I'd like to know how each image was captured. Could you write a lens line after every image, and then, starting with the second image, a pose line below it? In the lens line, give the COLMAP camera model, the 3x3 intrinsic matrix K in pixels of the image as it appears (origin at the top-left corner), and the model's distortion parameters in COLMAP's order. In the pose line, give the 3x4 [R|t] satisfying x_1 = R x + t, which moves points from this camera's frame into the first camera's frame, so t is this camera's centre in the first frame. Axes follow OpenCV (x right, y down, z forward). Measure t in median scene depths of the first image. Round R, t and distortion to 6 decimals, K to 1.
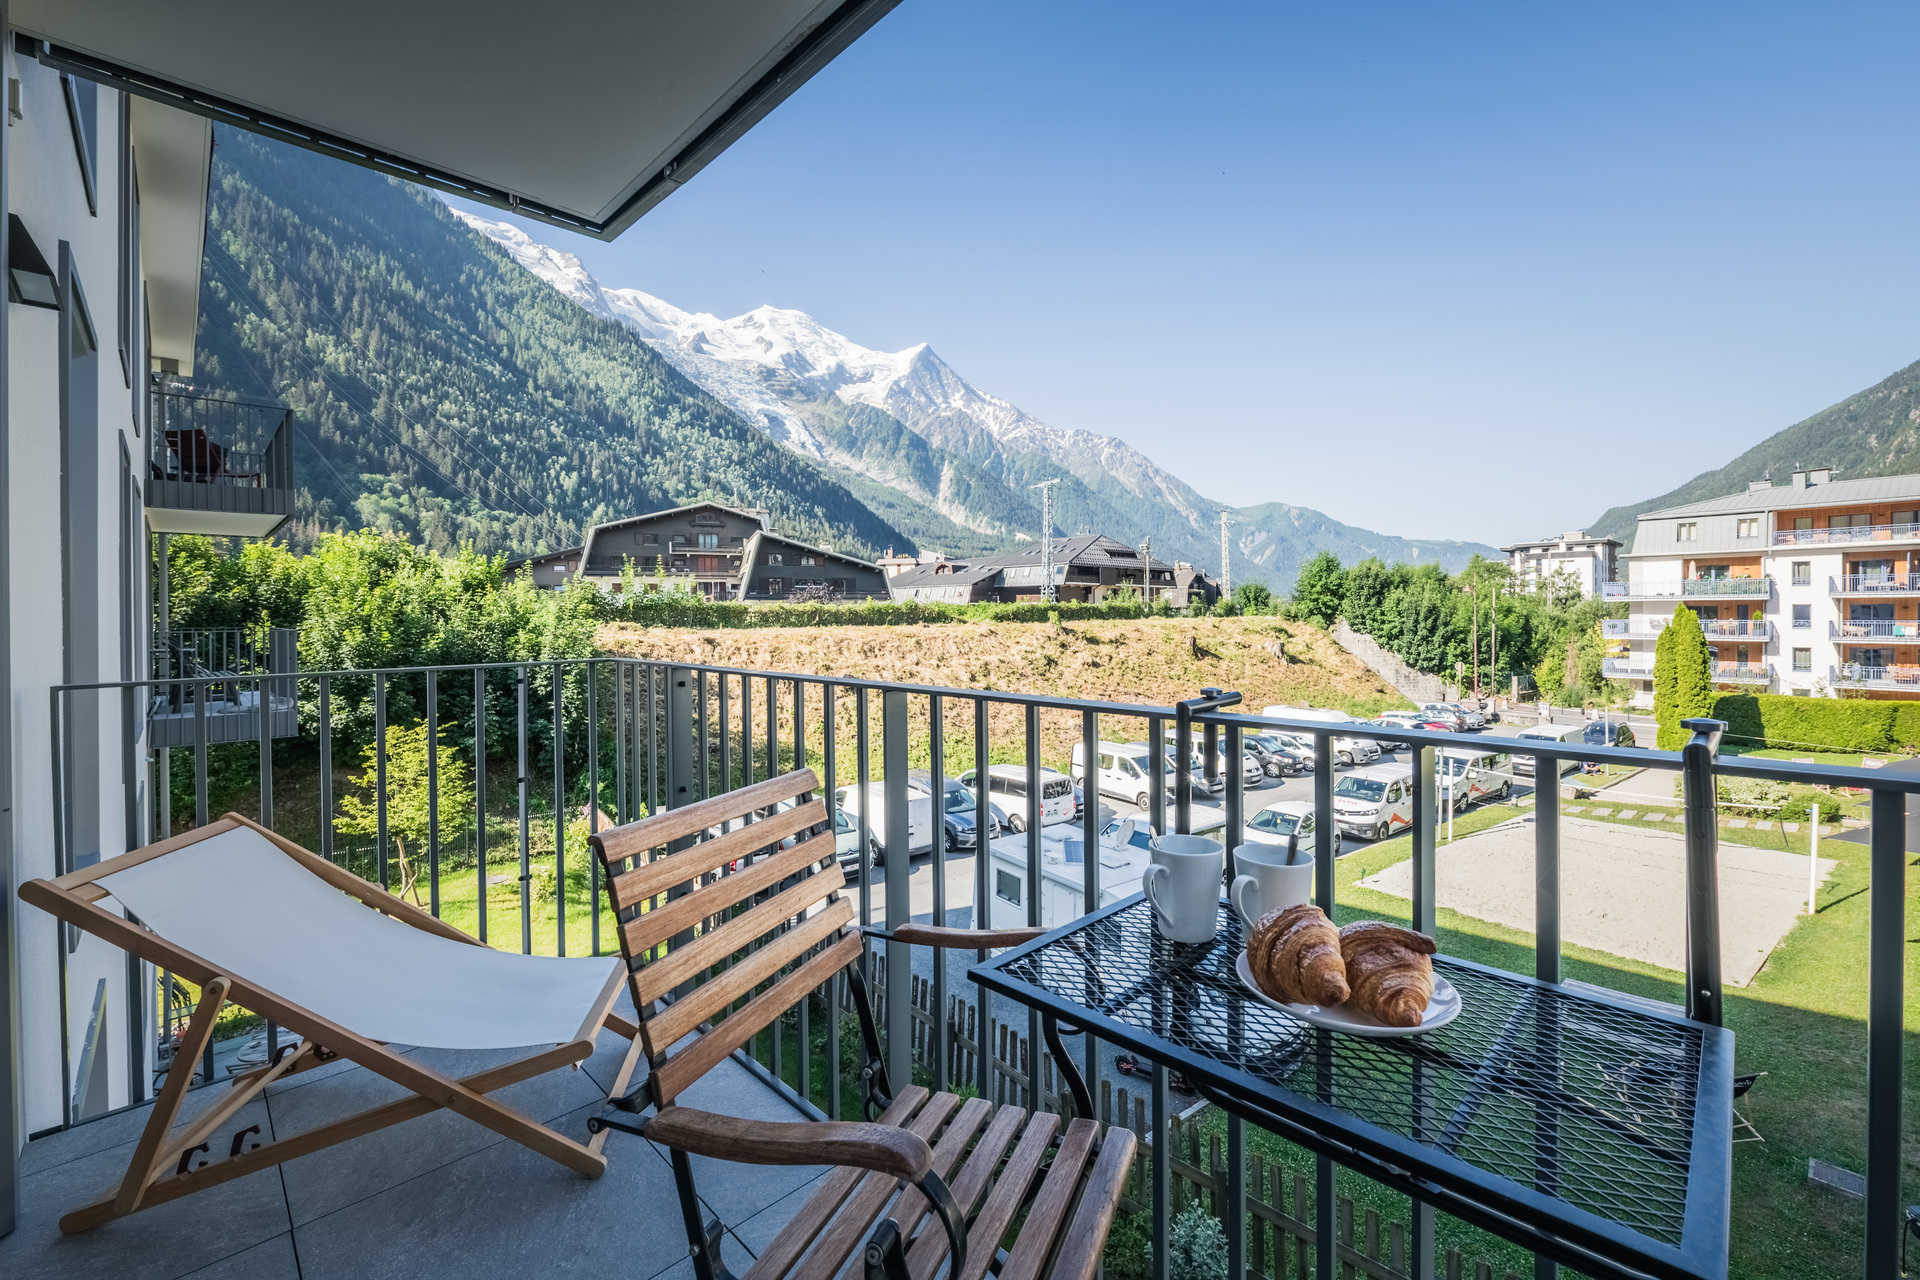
lens RADIAL K [[798.7, 0, 967.6], [0, 798.7, 615.4], [0, 0, 1]] dist [-0.002864, -0.000487]
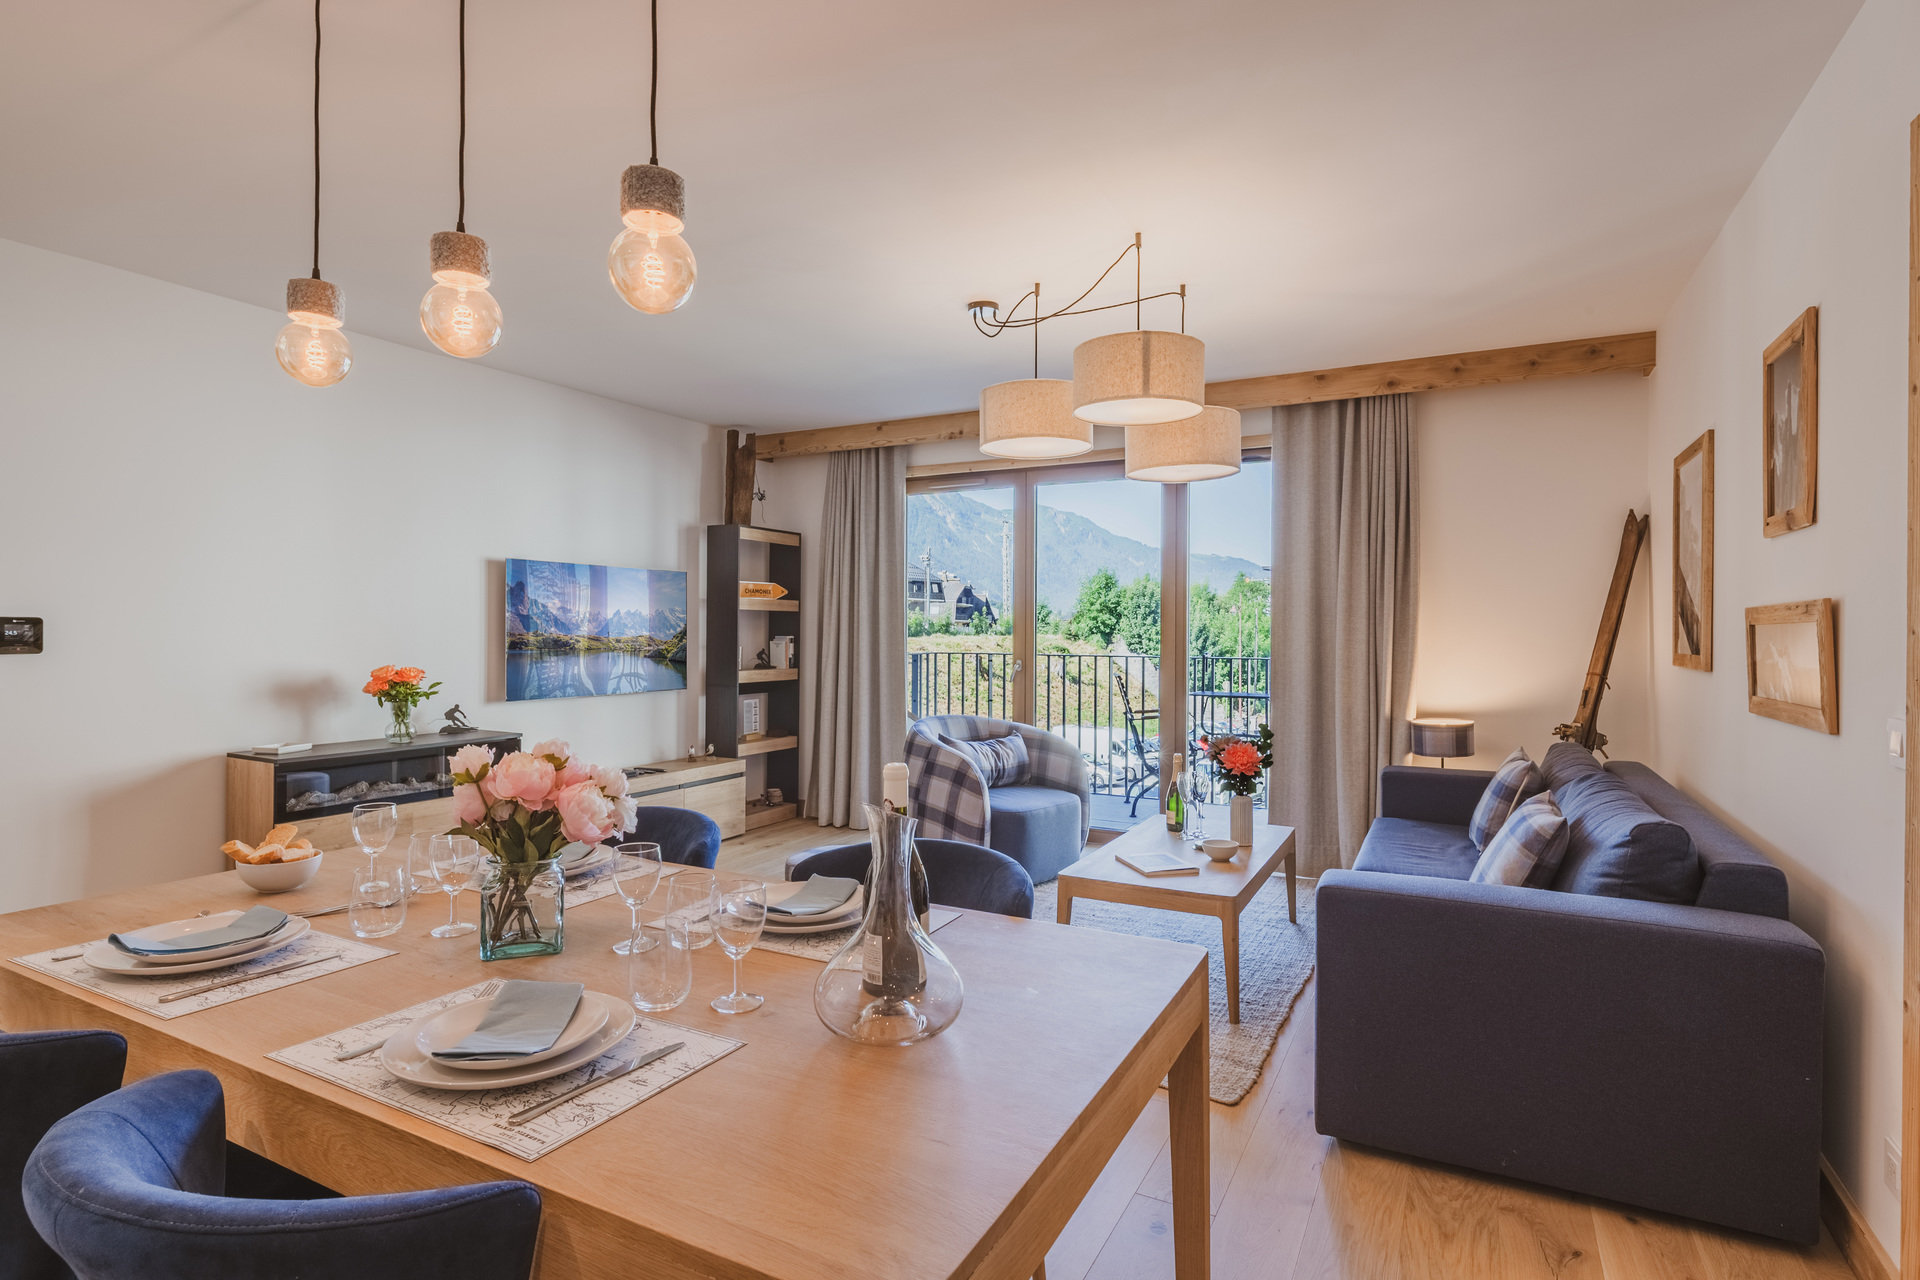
lens RADIAL K [[978.9, 0, 960.0], [0, 978.9, 640.0], [0, 0, 1]] dist [0.000350, 0.000142]
pose [[0.958372, 0.006741, 0.285442, -0.061467], [-0.009251, 0.999929, 0.007446, -0.000573], [-0.285371, -0.009777, 0.958367, -0.092581]]
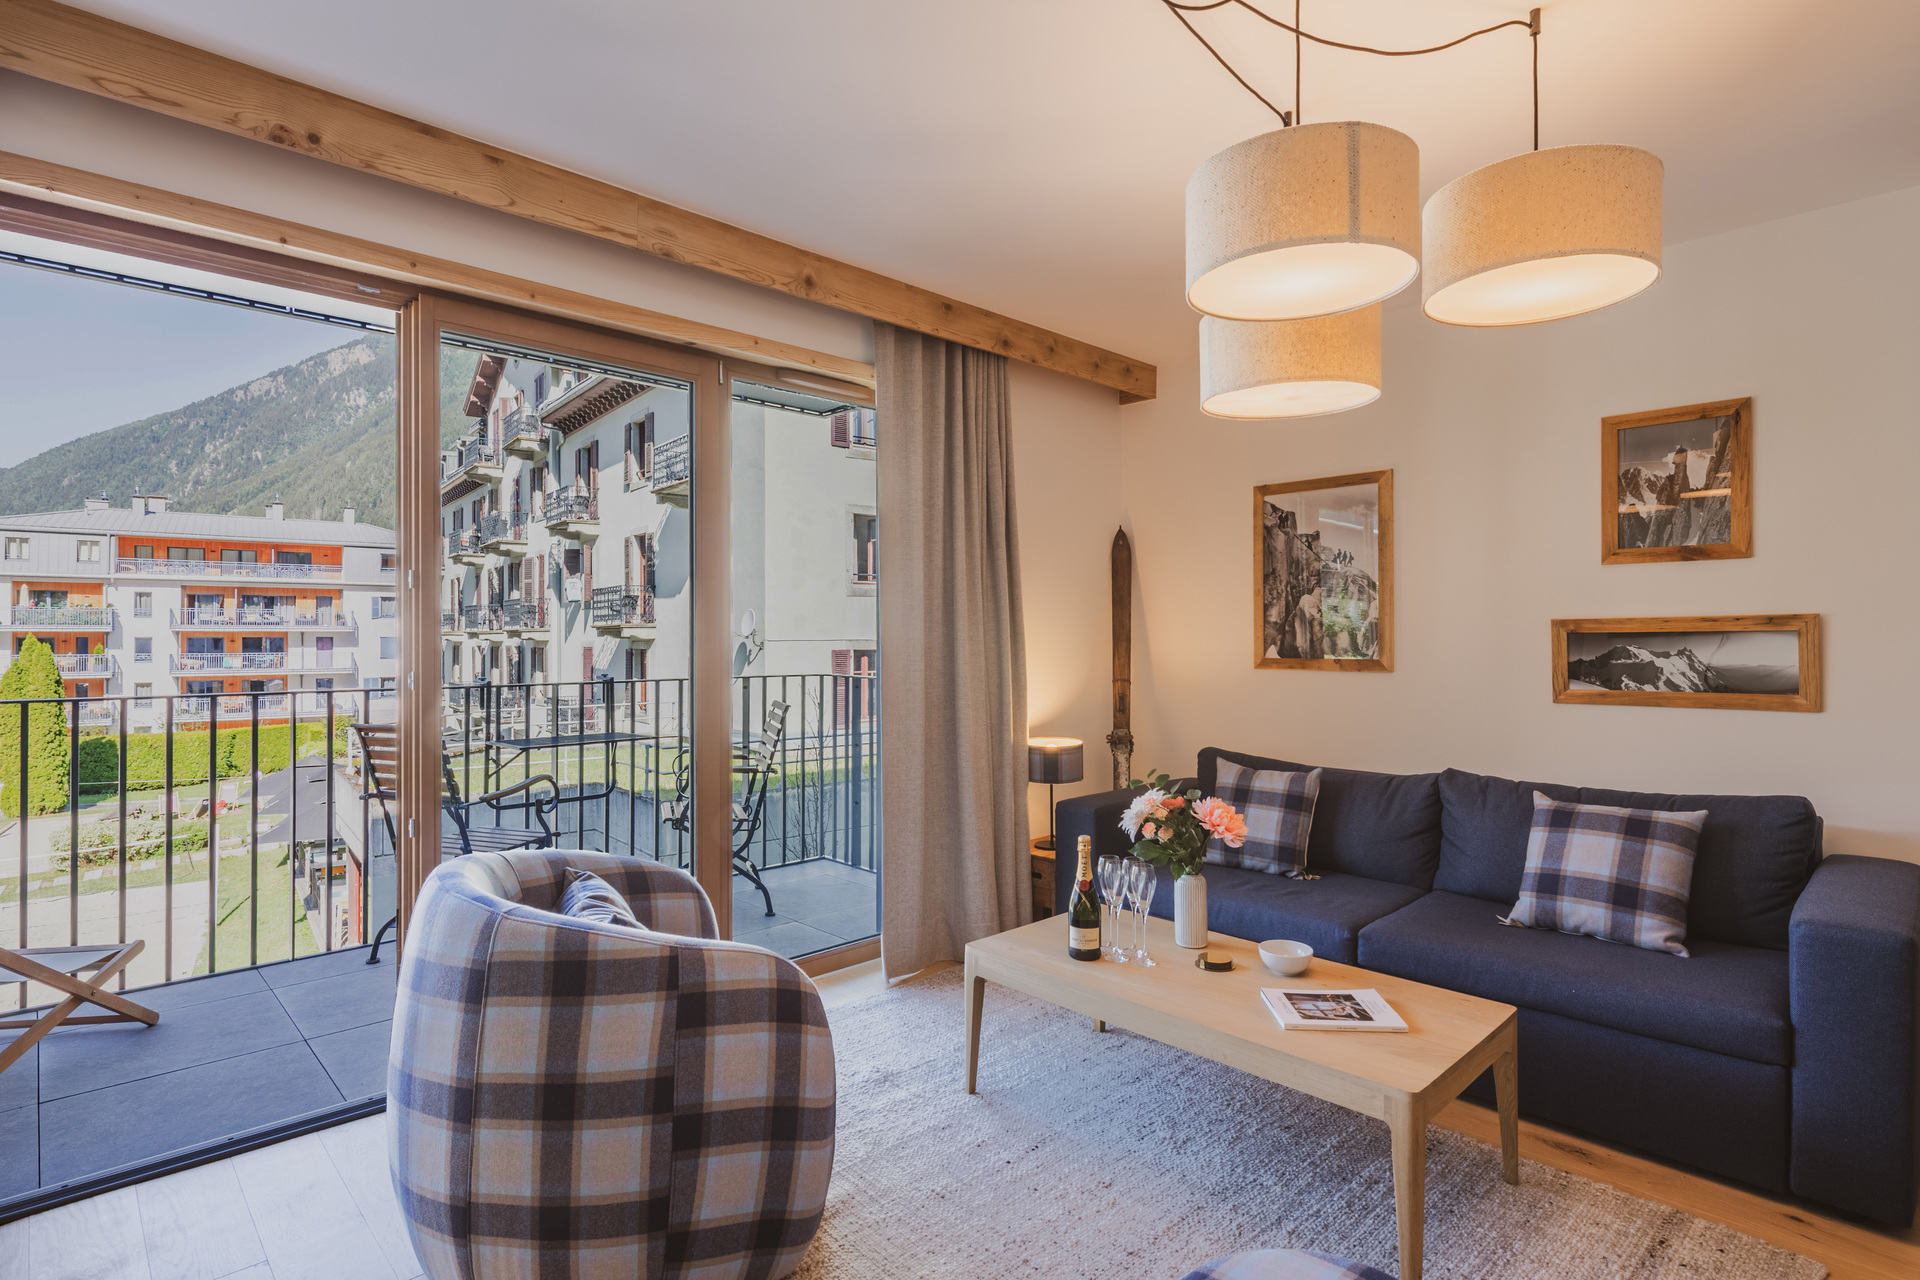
lens RADIAL K [[978.9, 0, 960.0], [0, 978.9, 640.0], [0, 0, 1]] dist [0.000350, 0.000142]
pose [[0.041684, 0.005480, 0.999116, -0.071807], [0.003348, 0.999979, -0.005624, -0.000852], [-0.999125, 0.003580, 0.041665, -0.019925]]
